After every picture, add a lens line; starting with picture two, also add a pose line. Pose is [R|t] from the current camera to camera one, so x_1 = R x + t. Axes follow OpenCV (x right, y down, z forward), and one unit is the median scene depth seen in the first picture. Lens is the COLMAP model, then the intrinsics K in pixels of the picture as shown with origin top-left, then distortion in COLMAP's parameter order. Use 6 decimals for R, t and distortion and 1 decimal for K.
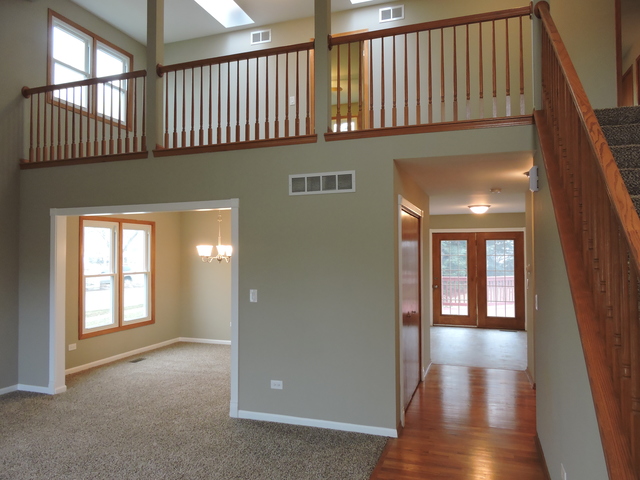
lens RADIAL K [[457.7, 0, 320.0], [0, 457.7, 240.0], [0, 0, 1]] dist [0.000847, 0.000943]
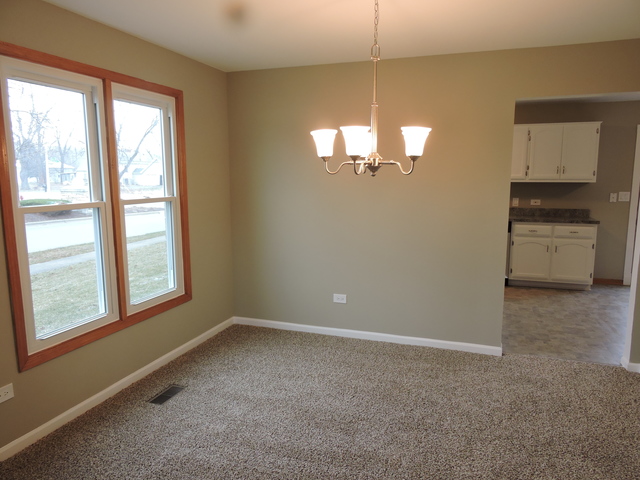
lens RADIAL K [[457.7, 0, 320.0], [0, 457.7, 240.0], [0, 0, 1]] dist [0.000847, 0.000943]
pose [[0.999981, 0.003262, -0.005141, -0.232307], [-0.002353, 0.985811, 0.167841, 0.034561], [0.005616, -0.167826, 0.985801, 0.550414]]
